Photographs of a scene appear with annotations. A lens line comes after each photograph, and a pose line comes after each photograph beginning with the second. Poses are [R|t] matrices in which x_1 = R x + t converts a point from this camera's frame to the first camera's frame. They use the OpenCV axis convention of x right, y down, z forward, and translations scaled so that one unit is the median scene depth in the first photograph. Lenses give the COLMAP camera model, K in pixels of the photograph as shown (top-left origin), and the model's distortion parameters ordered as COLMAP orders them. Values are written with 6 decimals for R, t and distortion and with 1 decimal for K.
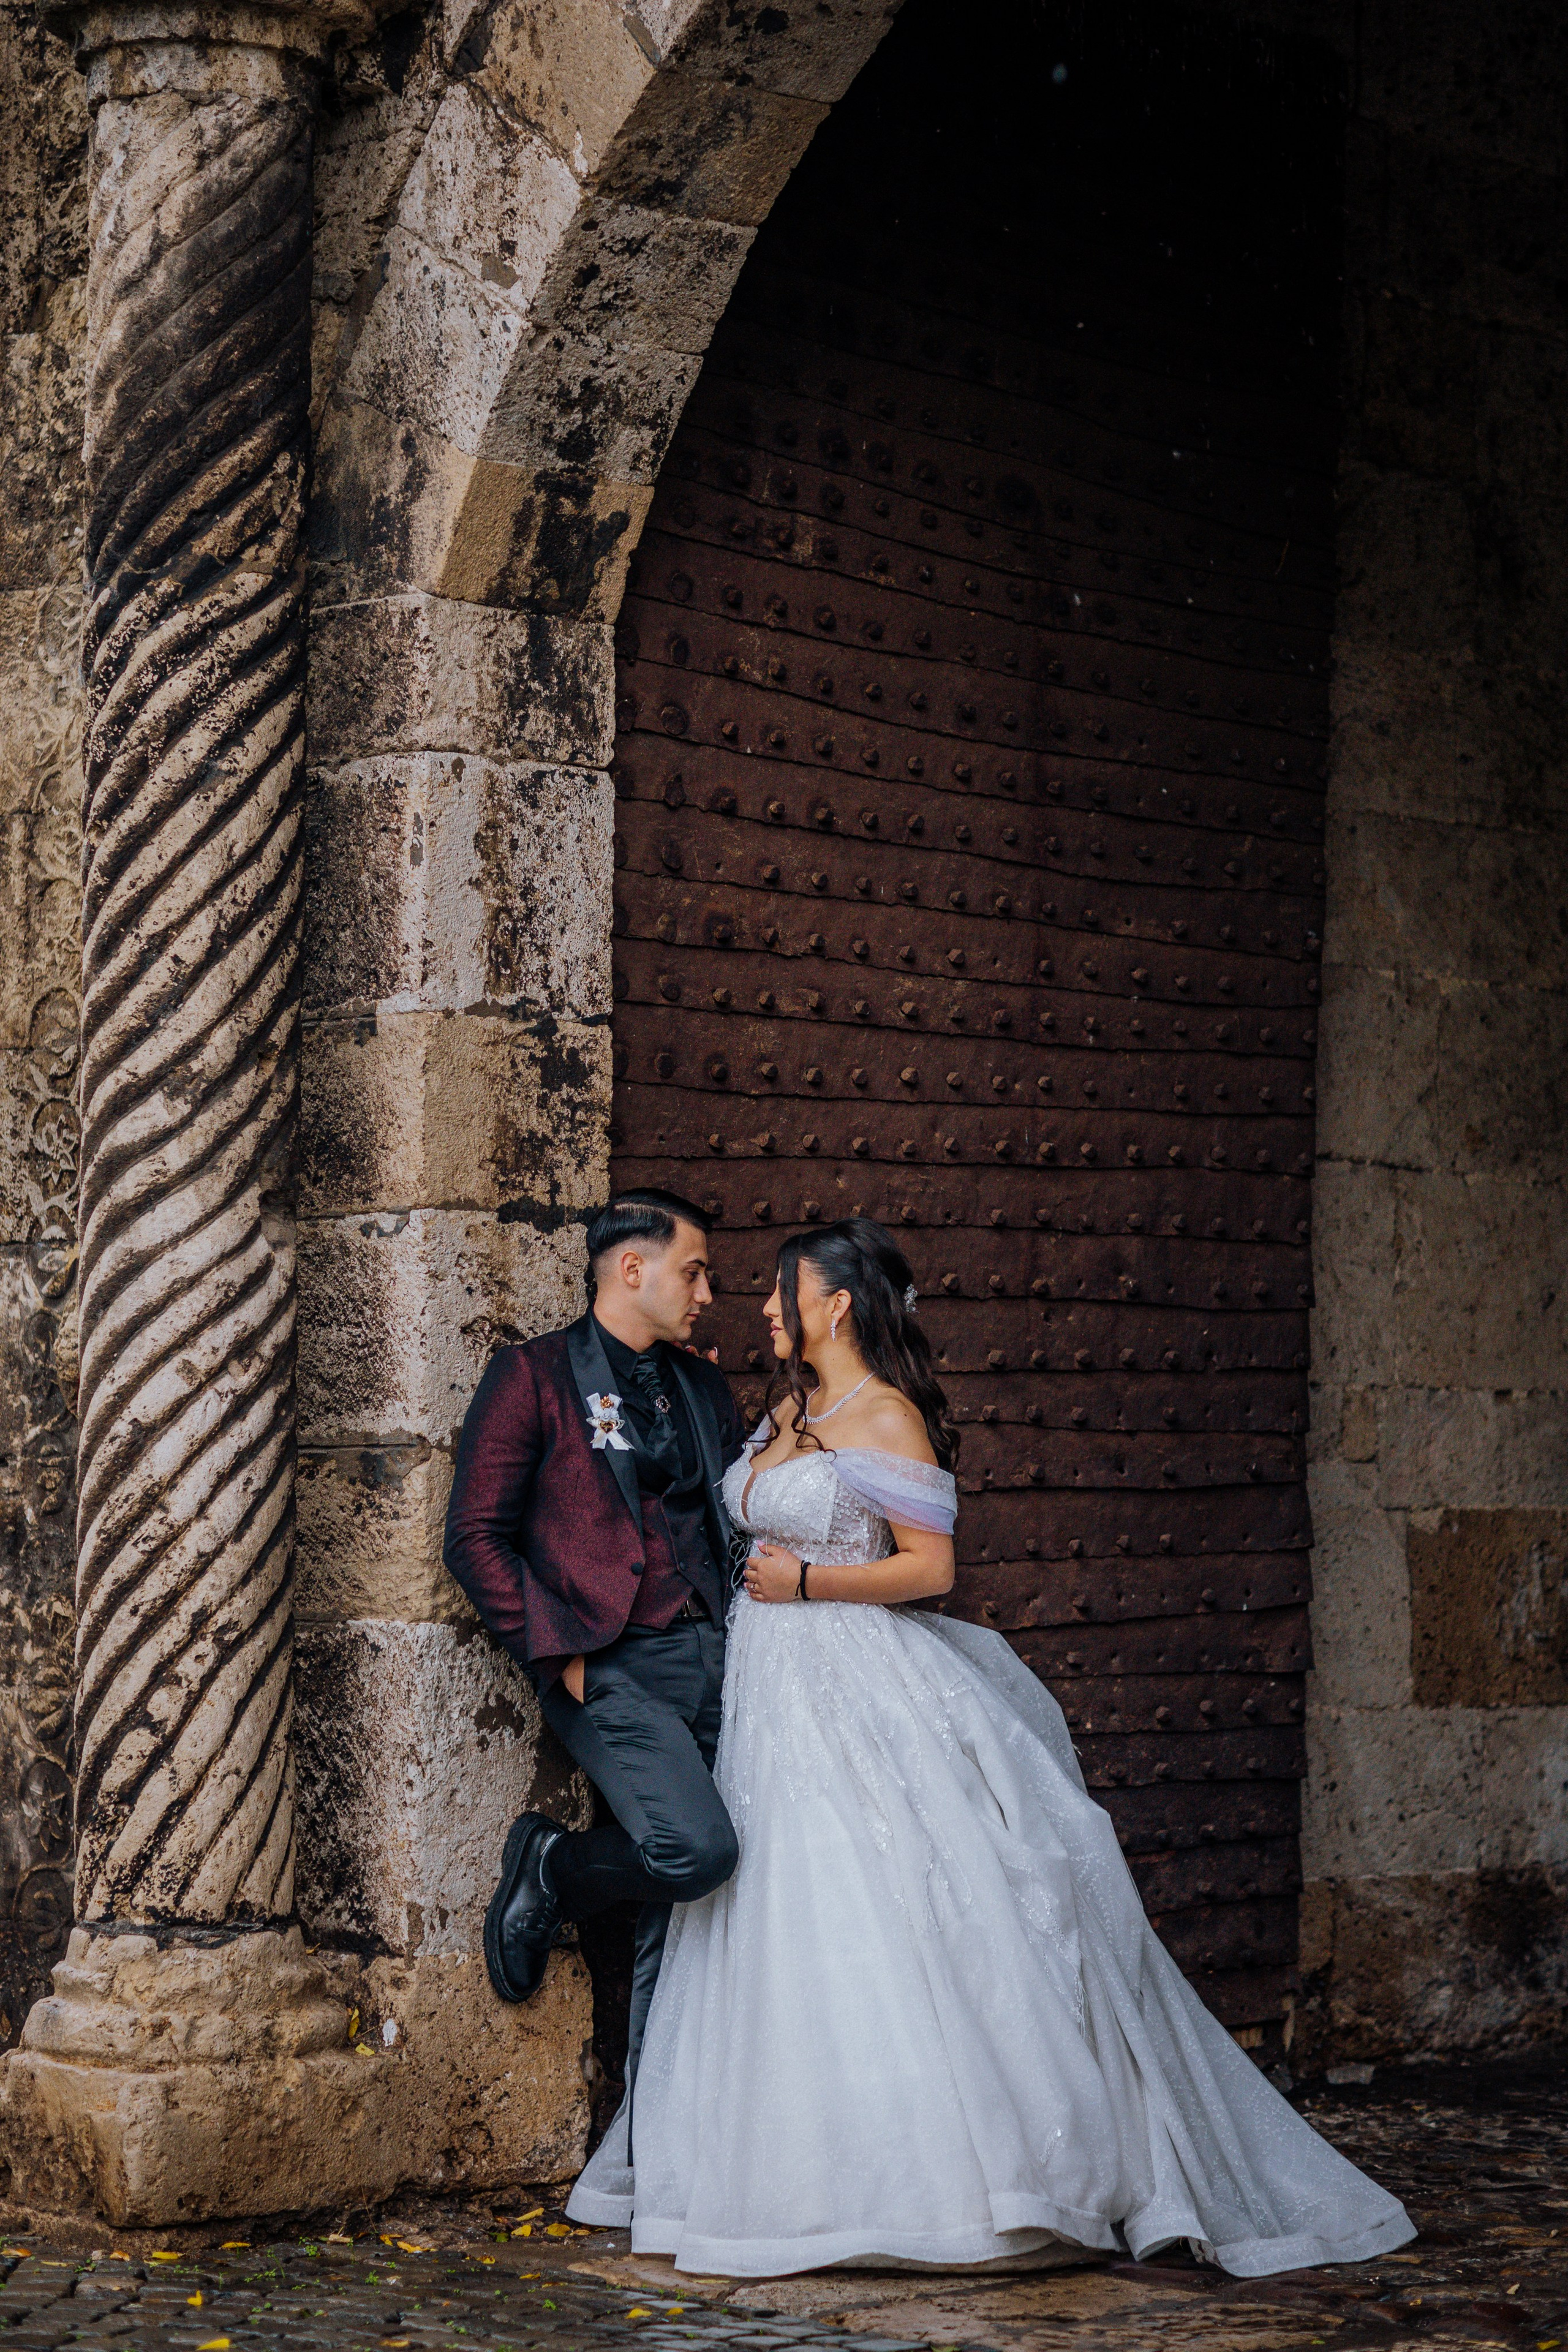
lens RADIAL K [[5853.6, 0, 785.3], [0, 5853.6, 1170.7], [0, 0, 1]] dist [0.037464, 0.000000]
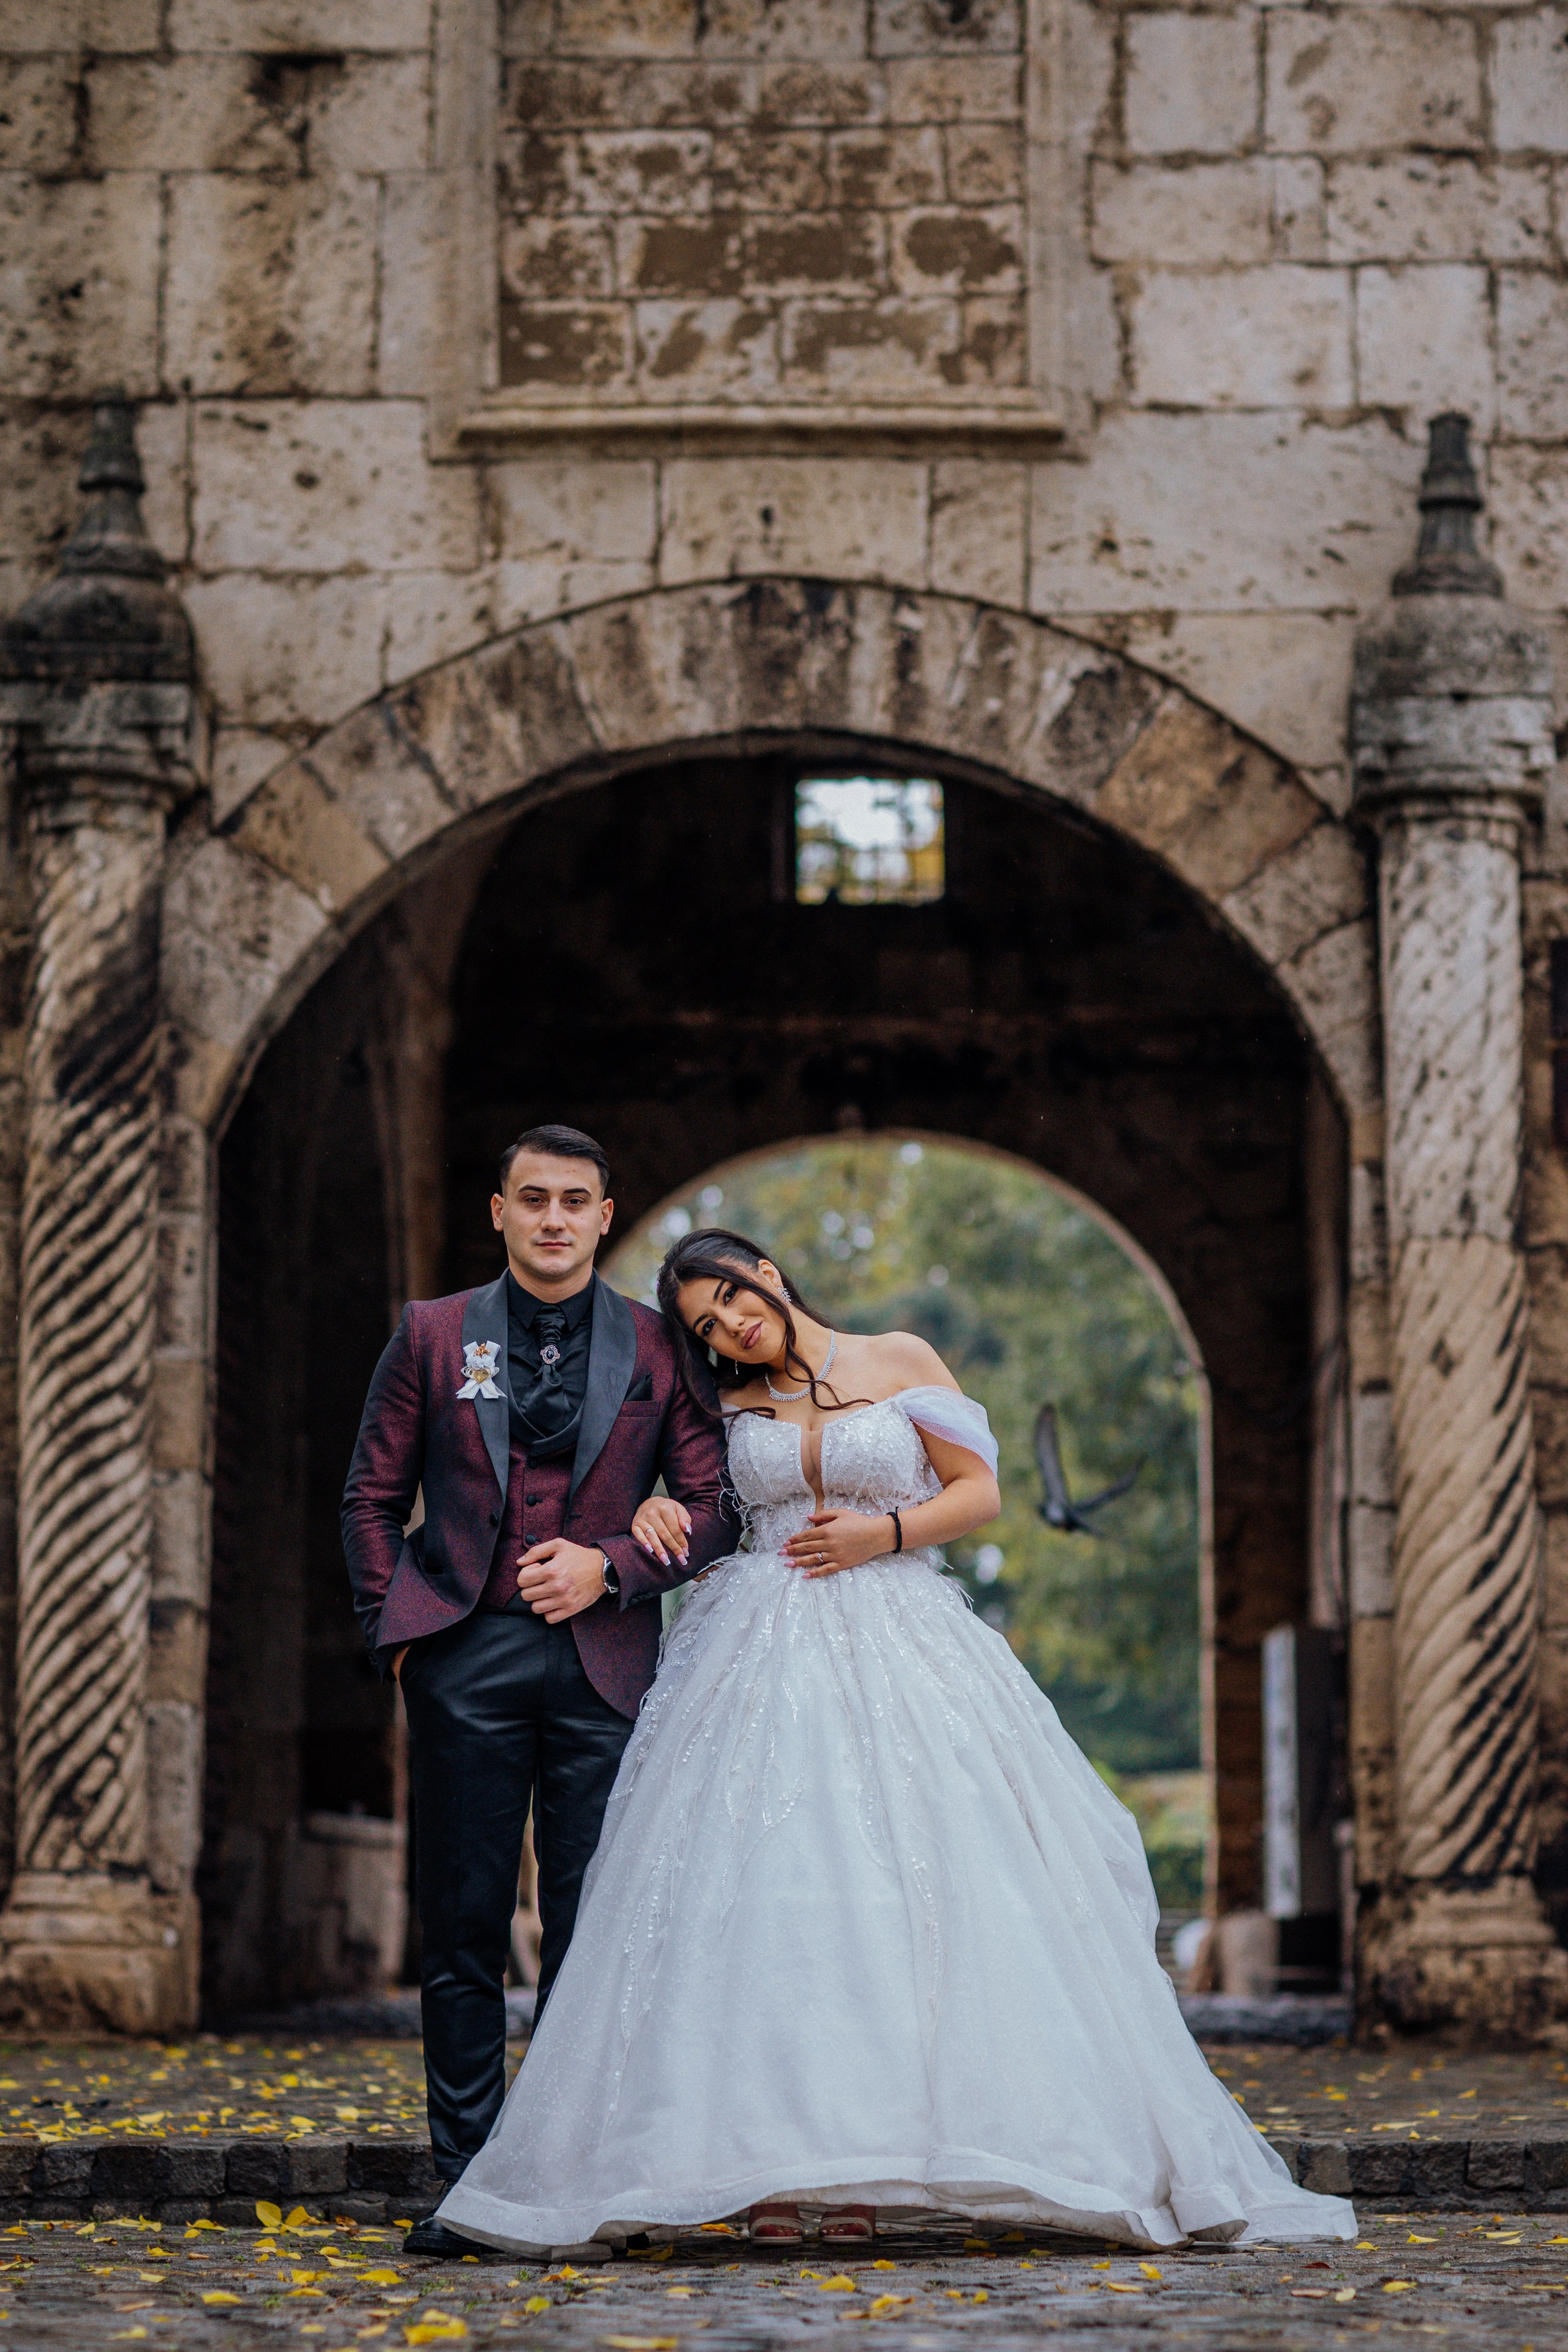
lens RADIAL K [[5853.6, 0, 769.9], [0, 5853.6, 1178.7], [0, 0, 1]] dist [0.037464, 0.000000]
pose [[0.678628, 0.092777, 0.728599, -1.253955], [-0.046115, 0.995415, -0.083799, 0.059803], [-0.733033, 0.023269, 0.679795, -0.337511]]
